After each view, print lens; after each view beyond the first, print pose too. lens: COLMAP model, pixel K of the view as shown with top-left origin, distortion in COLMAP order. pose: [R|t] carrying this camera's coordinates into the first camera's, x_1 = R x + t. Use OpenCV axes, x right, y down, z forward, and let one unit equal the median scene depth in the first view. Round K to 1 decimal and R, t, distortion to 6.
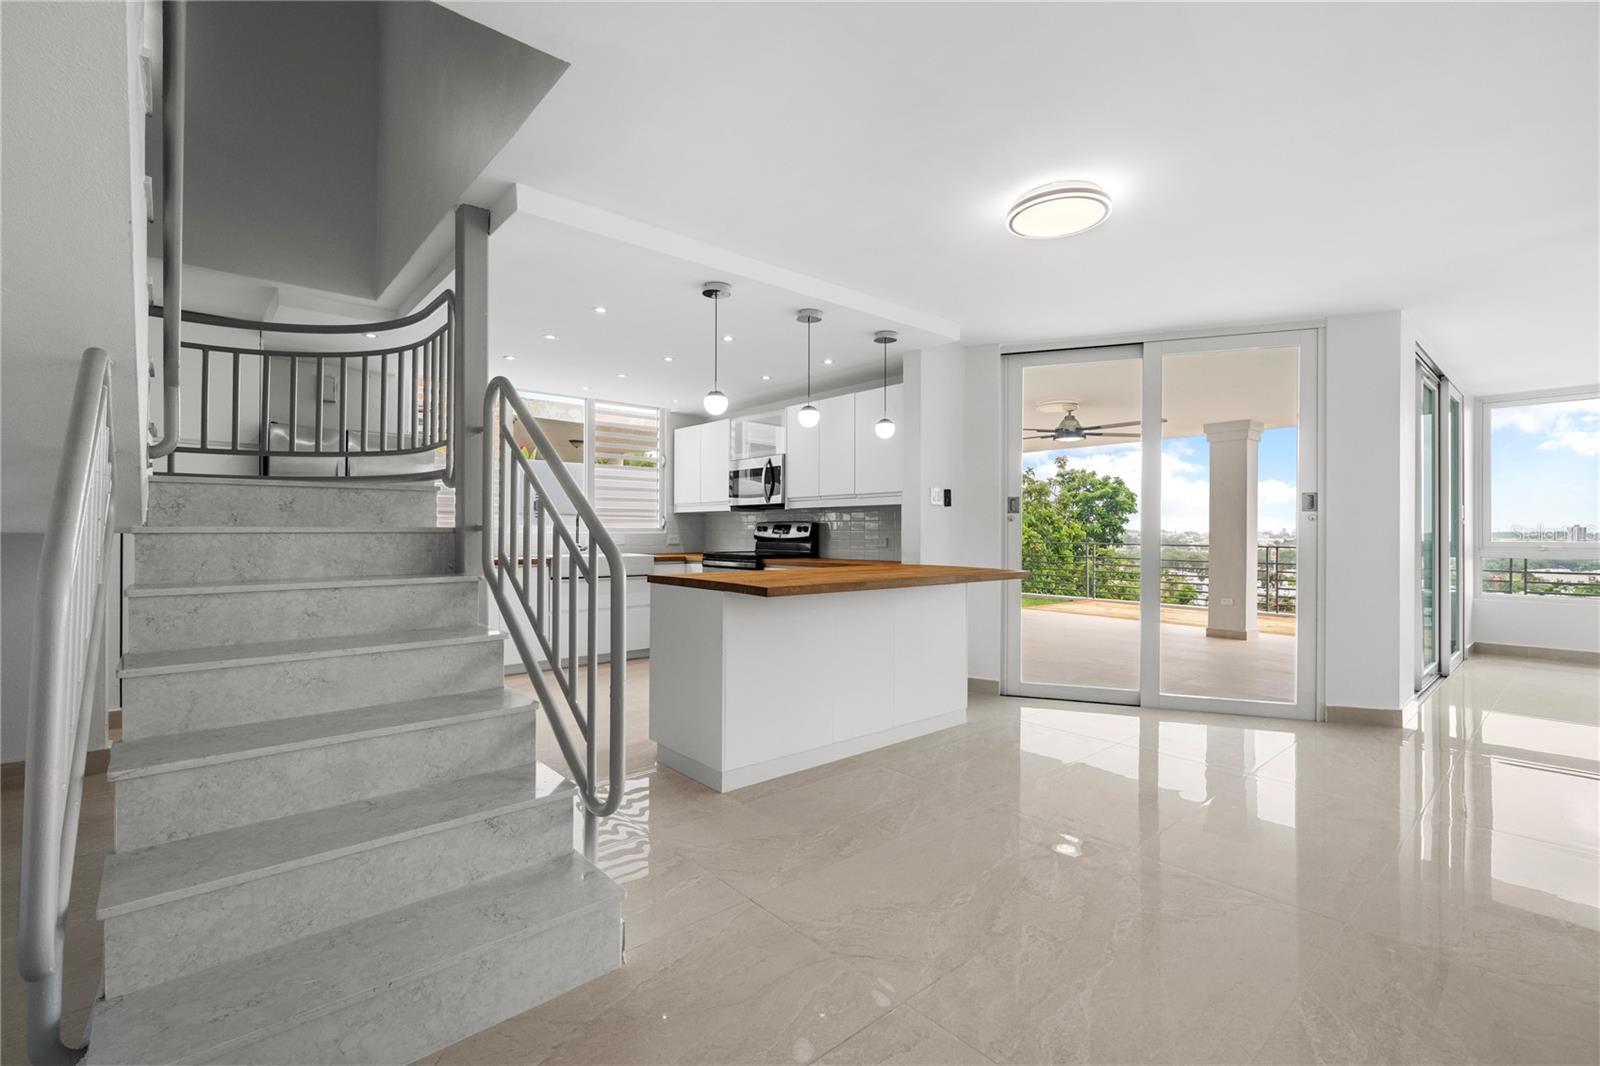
lens RADIAL K [[705.6, 0, 798.2], [0, 705.6, 534.1], [0, 0, 1]] dist [-0.000605, -0.000415]
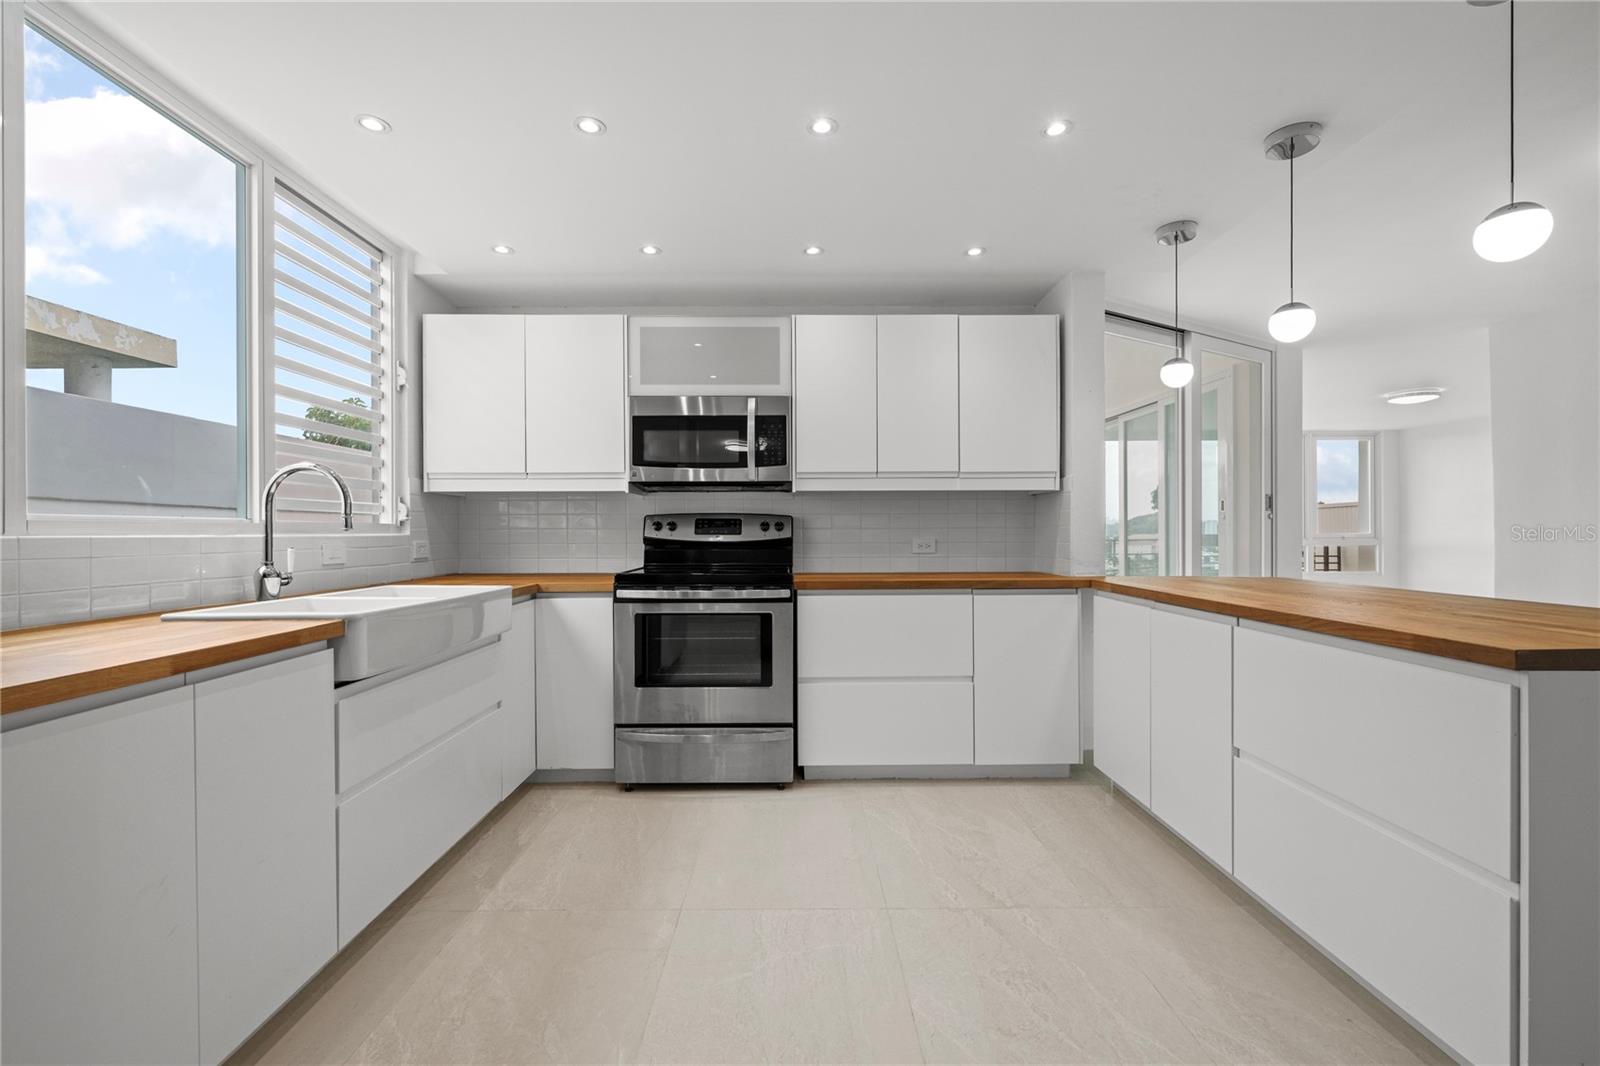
lens RADIAL K [[652.3, 0, 807.9], [0, 652.3, 534.5], [0, 0, 1]] dist [-0.000171, 0.000015]
pose [[0.634398, -0.007742, 0.772967, -0.481333], [0.008545, 0.999959, 0.003002, -0.001633], [-0.772959, 0.004701, 0.634439, 0.735841]]
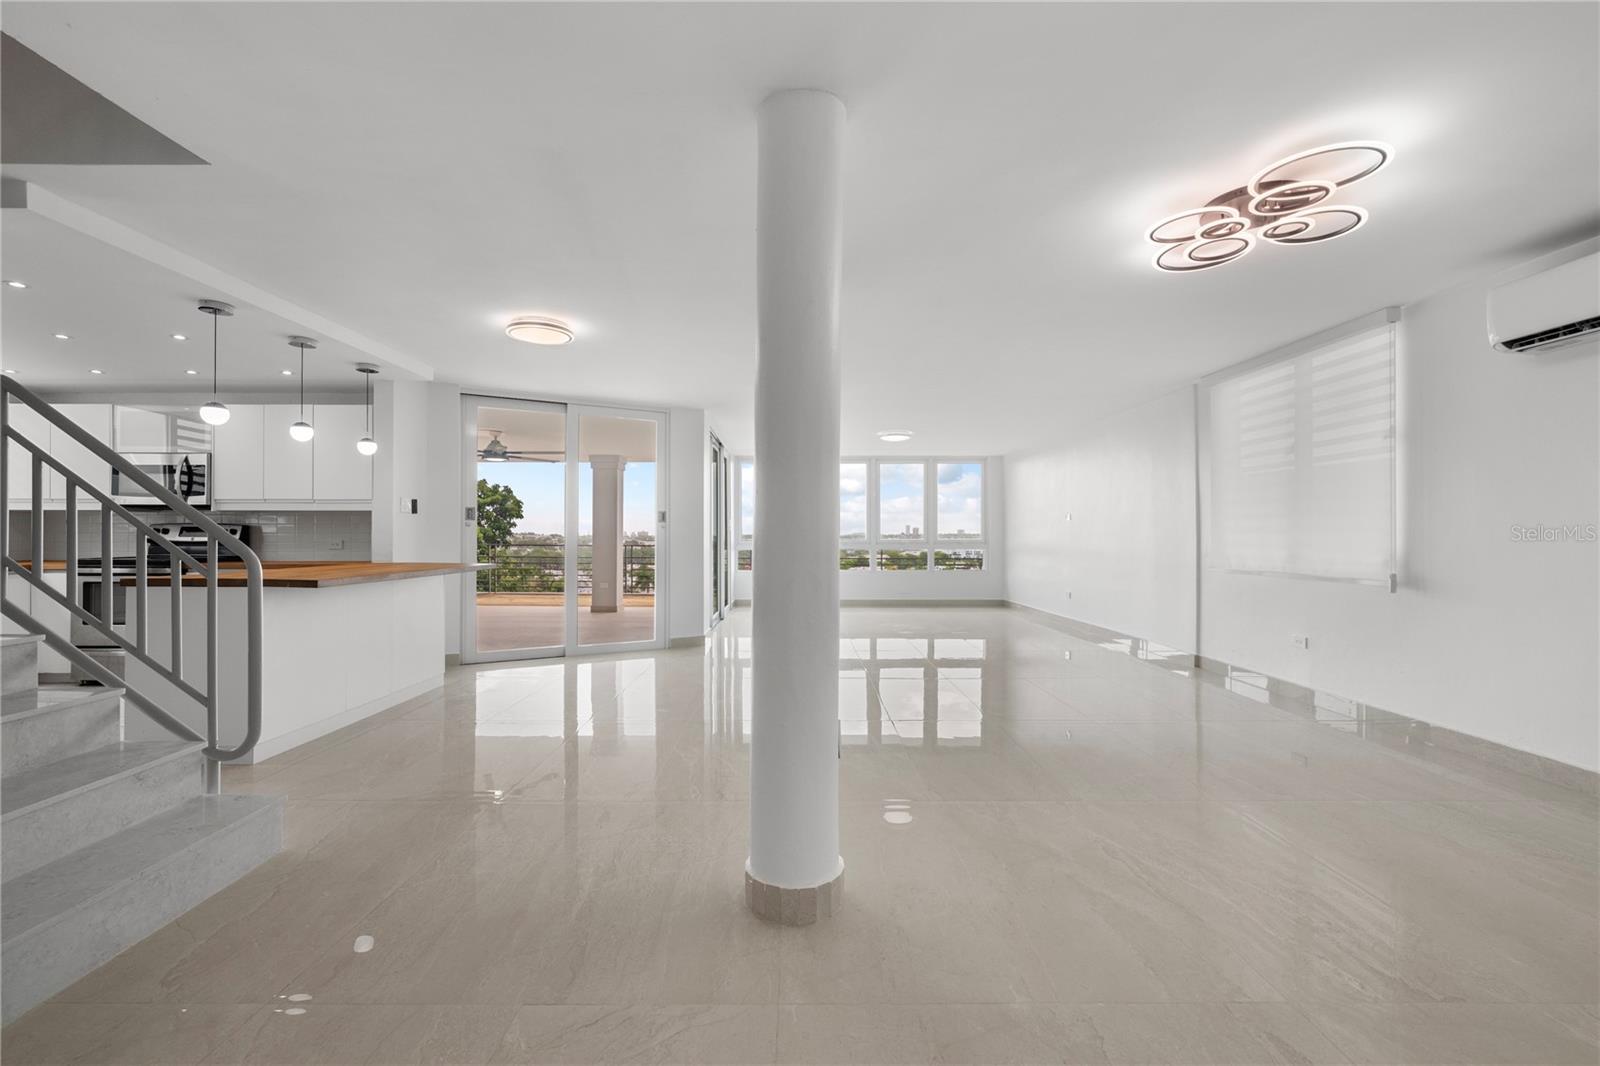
lens RADIAL K [[670.9, 0, 796.3], [0, 670.9, 534.3], [0, 0, 1]] dist [0.000615, 0.000156]
pose [[0.657295, 0.000642, 0.753634, -0.207516], [0.001821, 0.999995, -0.002441, -0.000161], [-0.753632, 0.002977, 0.657290, -0.222486]]
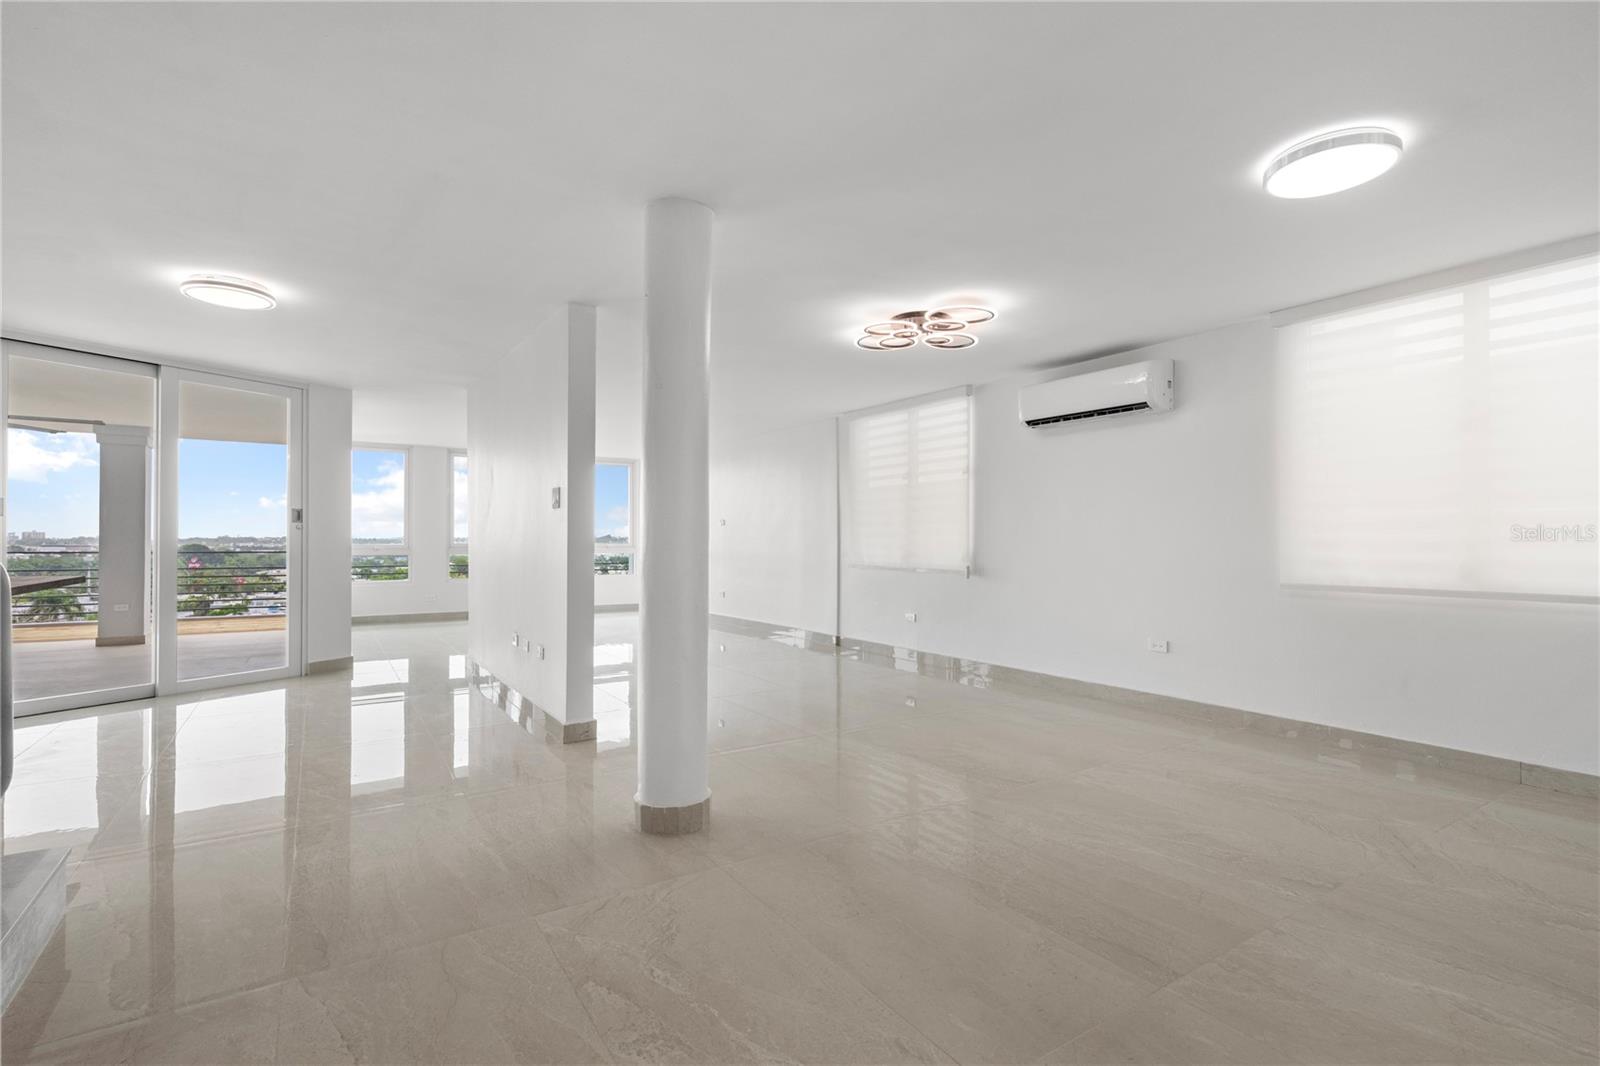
lens RADIAL K [[747.5, 0, 803.9], [0, 747.5, 539.4], [0, 0, 1]] dist [0.001119, 0.000059]
pose [[0.138812, -0.001287, 0.990318, -0.460862], [0.000051, 0.999999, 0.001293, -0.001242], [-0.990319, -0.000129, 0.138812, -0.136485]]
